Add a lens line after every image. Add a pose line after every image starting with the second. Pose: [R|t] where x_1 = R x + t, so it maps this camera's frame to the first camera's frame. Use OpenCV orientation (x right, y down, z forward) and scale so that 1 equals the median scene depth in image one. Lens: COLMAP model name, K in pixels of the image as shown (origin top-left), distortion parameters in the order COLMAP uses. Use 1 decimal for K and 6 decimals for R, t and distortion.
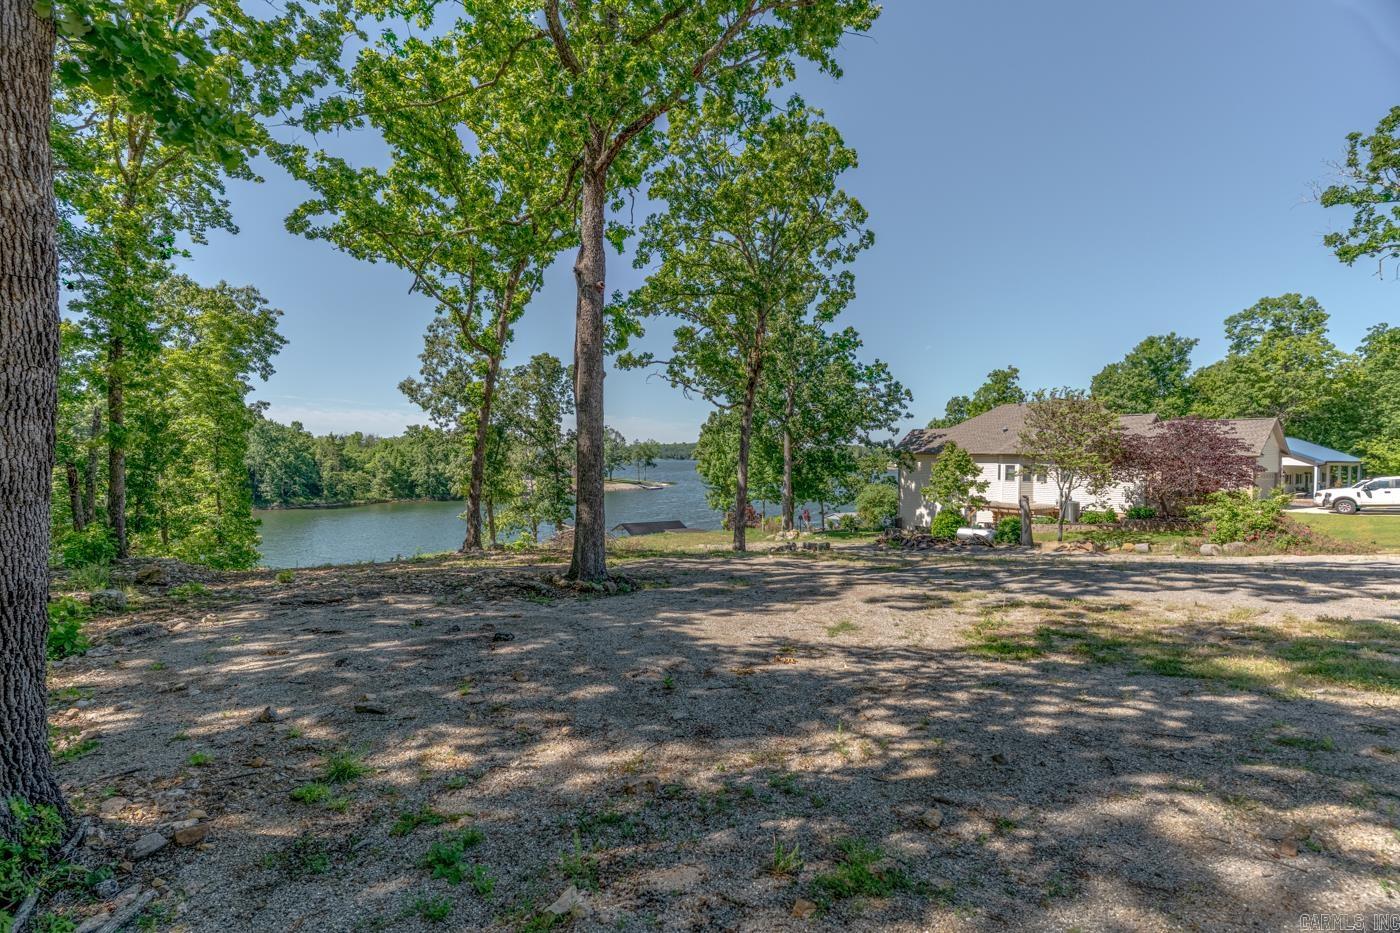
lens RADIAL K [[656.9, 0, 691.8], [0, 656.9, 469.7], [0, 0, 1]] dist [0.001363, -0.000373]
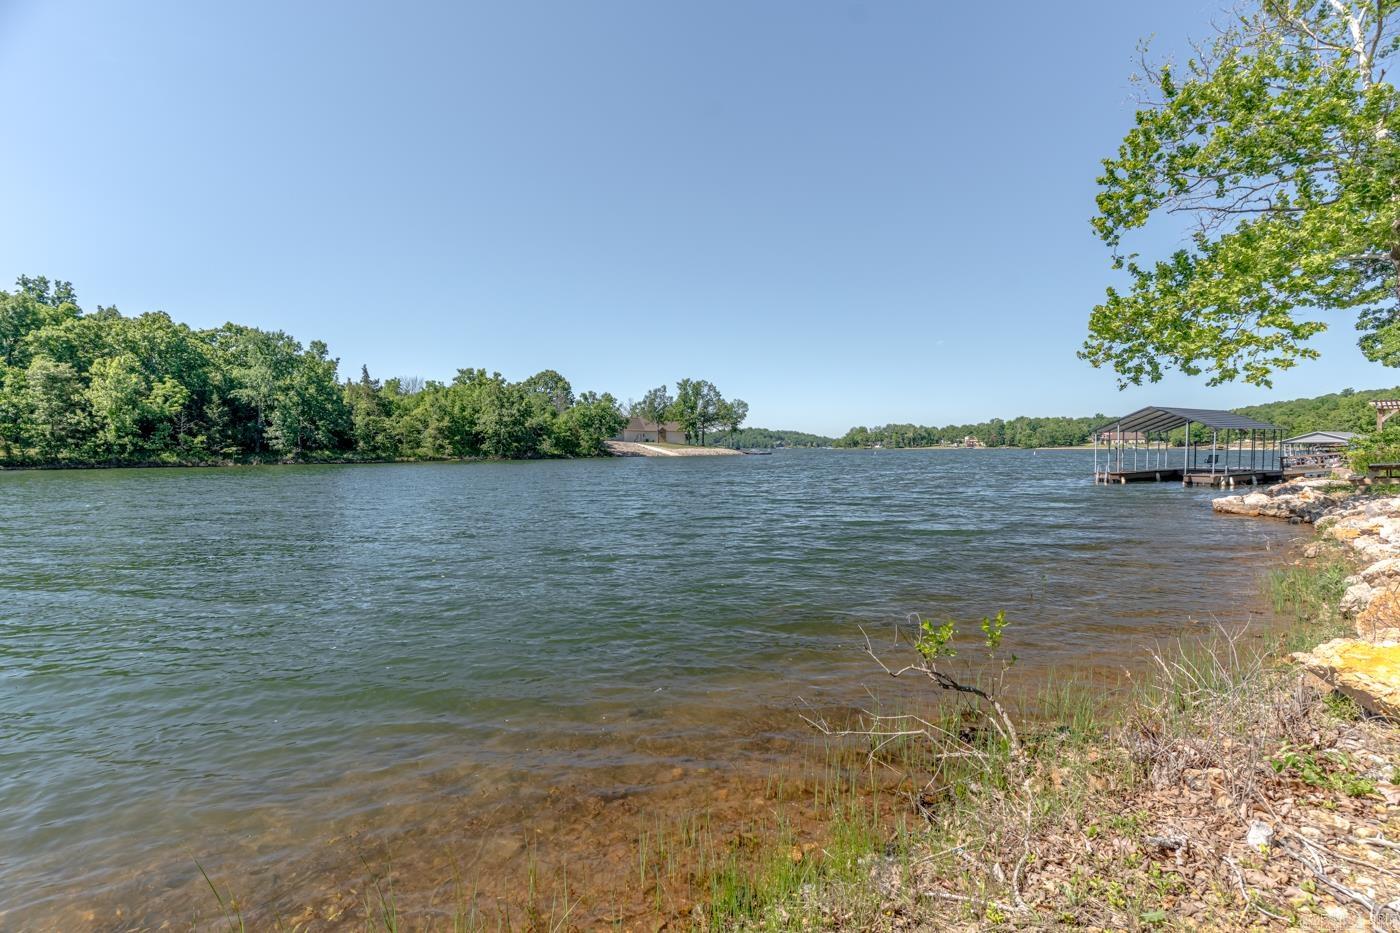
lens RADIAL K [[655.1, 0, 690.4], [0, 655.1, 463.1], [0, 0, 1]] dist [-0.000708, -0.000129]
pose [[0.999871, -0.014273, -0.007359, -0.678414], [0.014259, 0.999896, -0.001967, 0.197931], [0.007386, 0.001862, 0.999971, 1.034556]]
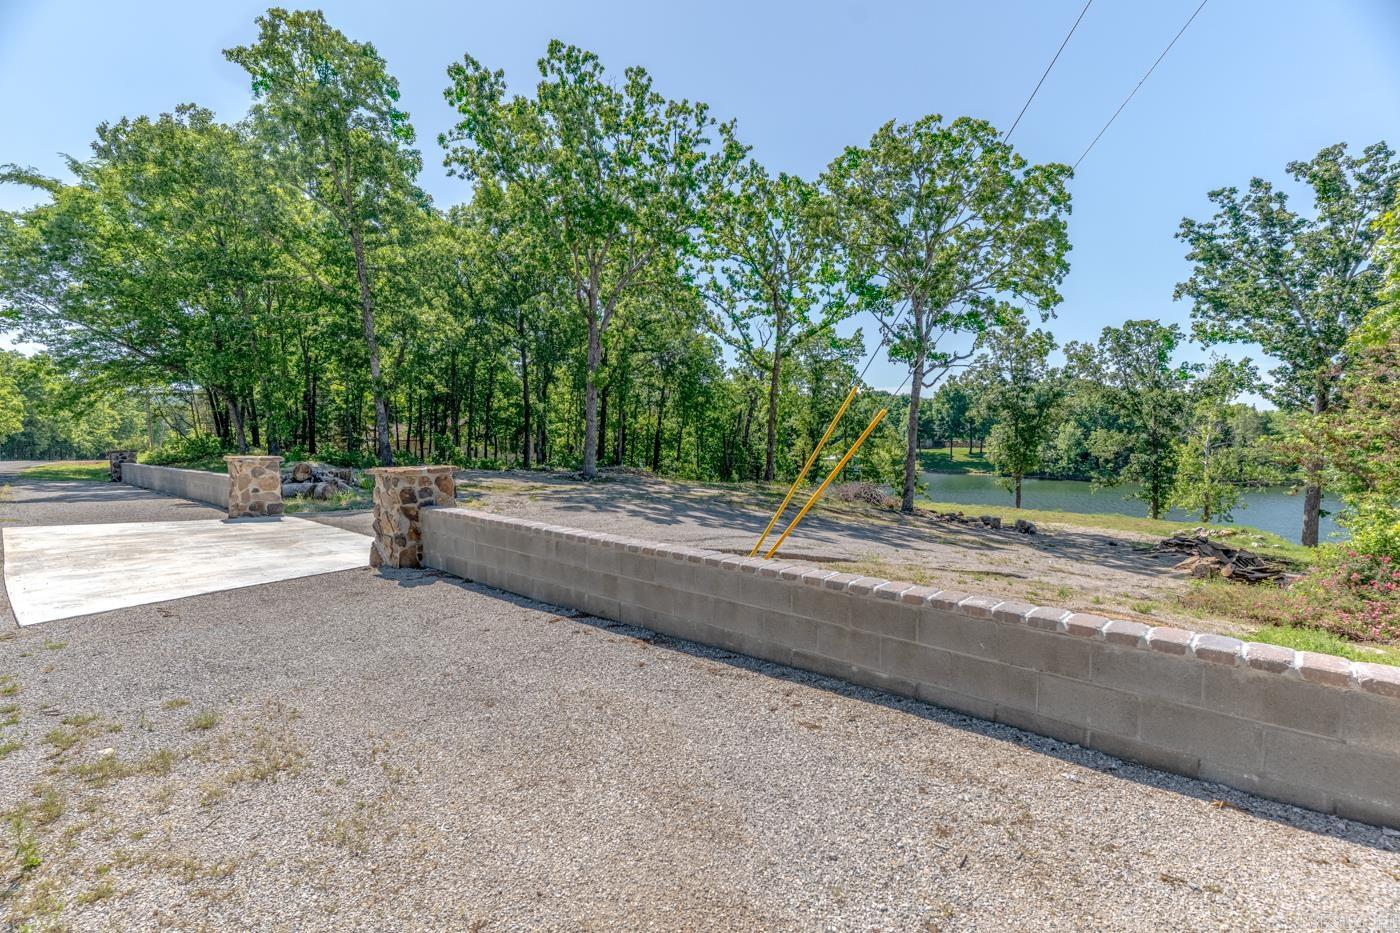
lens RADIAL K [[655.1, 0, 690.4], [0, 655.1, 463.1], [0, 0, 1]] dist [-0.000708, -0.000129]
pose [[0.200289, 0.046193, -0.978647, 0.638981], [-0.017917, 0.998894, 0.043482, -0.001945], [0.979573, 0.008825, 0.200895, 0.220404]]
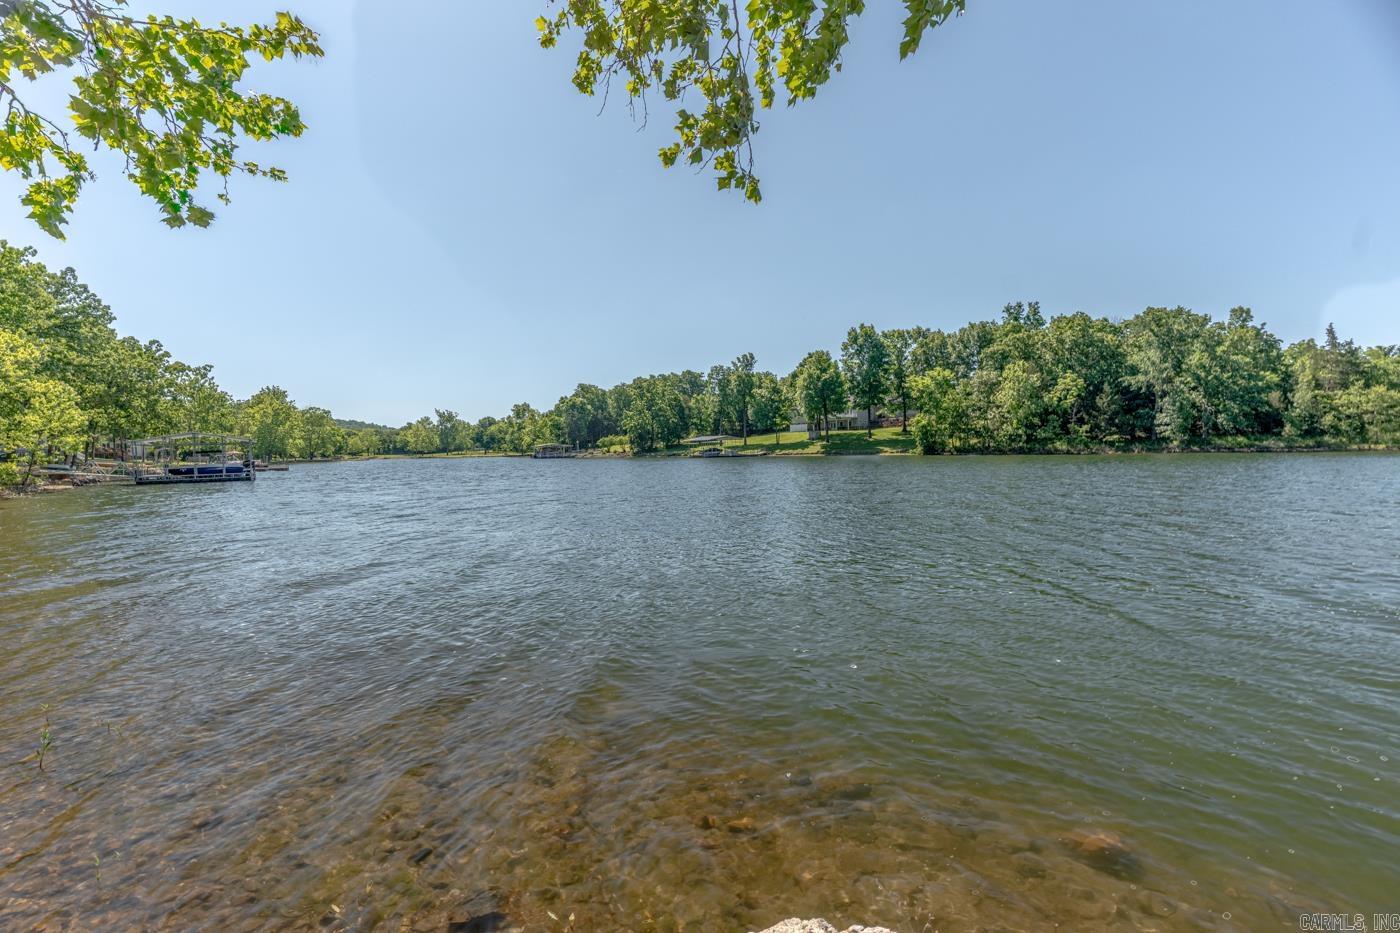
lens RADIAL K [[652.9, 0, 695.9], [0, 652.9, 468.3], [0, 0, 1]] dist [-0.000936, -0.000129]
pose [[0.146008, 0.021020, -0.989060, -0.320387], [-0.004117, 0.999778, 0.020640, 0.191234], [0.989275, 0.001058, 0.146062, 1.434614]]
